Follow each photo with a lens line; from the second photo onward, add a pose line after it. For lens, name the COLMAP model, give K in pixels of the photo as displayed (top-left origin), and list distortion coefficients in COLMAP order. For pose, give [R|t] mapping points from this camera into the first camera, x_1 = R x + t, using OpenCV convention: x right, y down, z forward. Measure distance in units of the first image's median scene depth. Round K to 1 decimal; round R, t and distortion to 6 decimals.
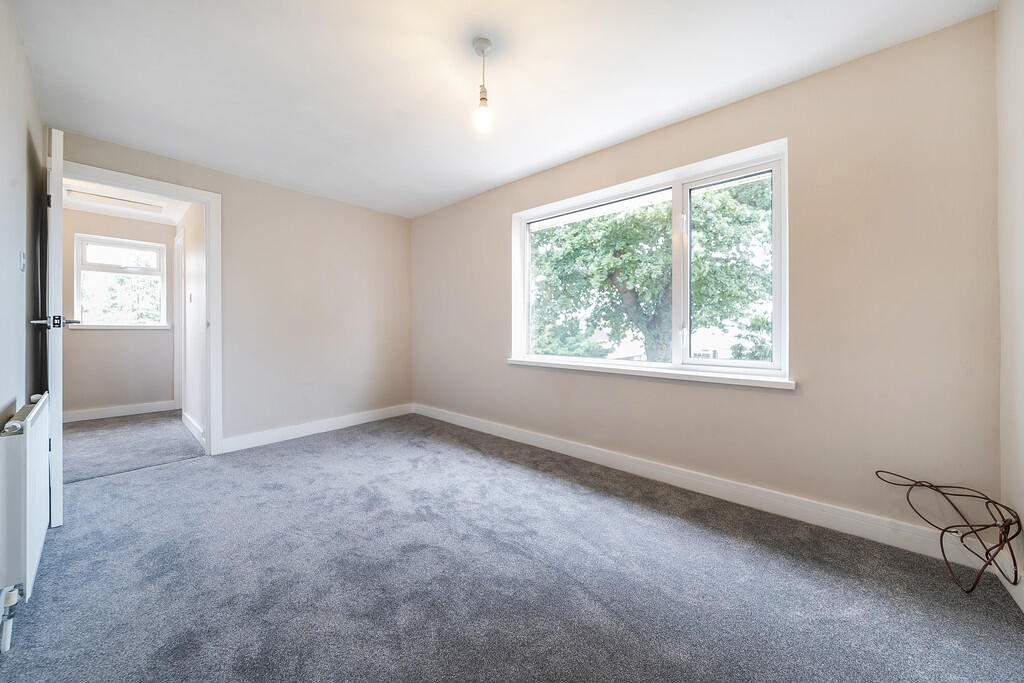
lens RADIAL K [[354.5, 0, 514.7], [0, 354.5, 325.2], [0, 0, 1]] dist [-0.000349, -0.000110]
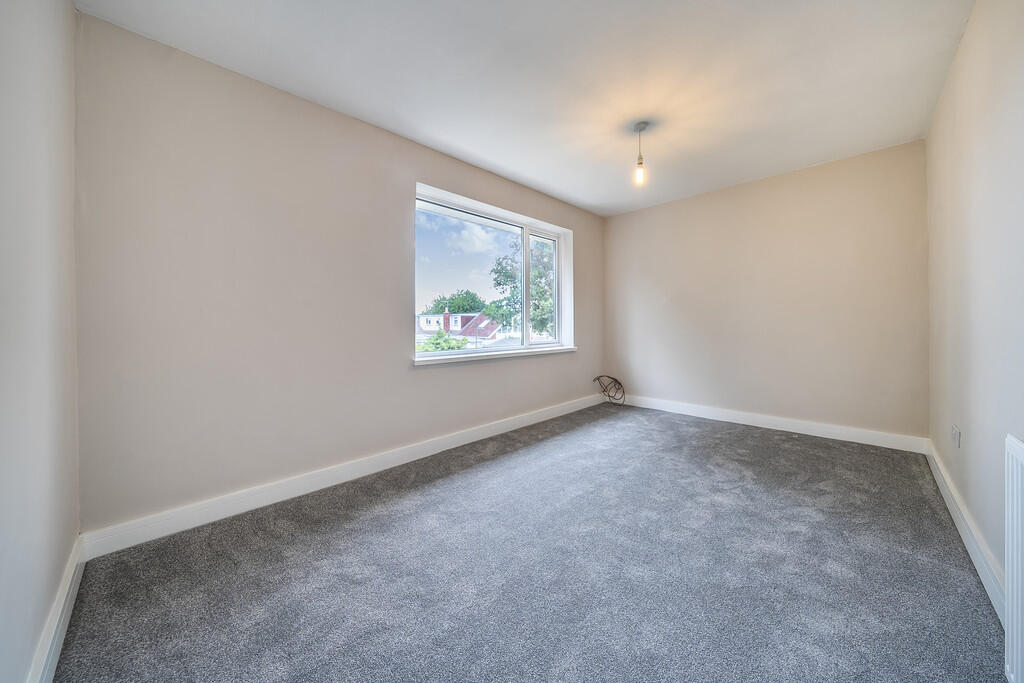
lens RADIAL K [[354.5, 0, 514.7], [0, 354.5, 325.2], [0, 0, 1]] dist [-0.000349, -0.000110]
pose [[0.063529, -0.002709, 0.997976, -1.036514], [0.006594, 0.999976, 0.002295, 0.016449], [-0.997958, 0.006435, 0.063546, 0.932842]]
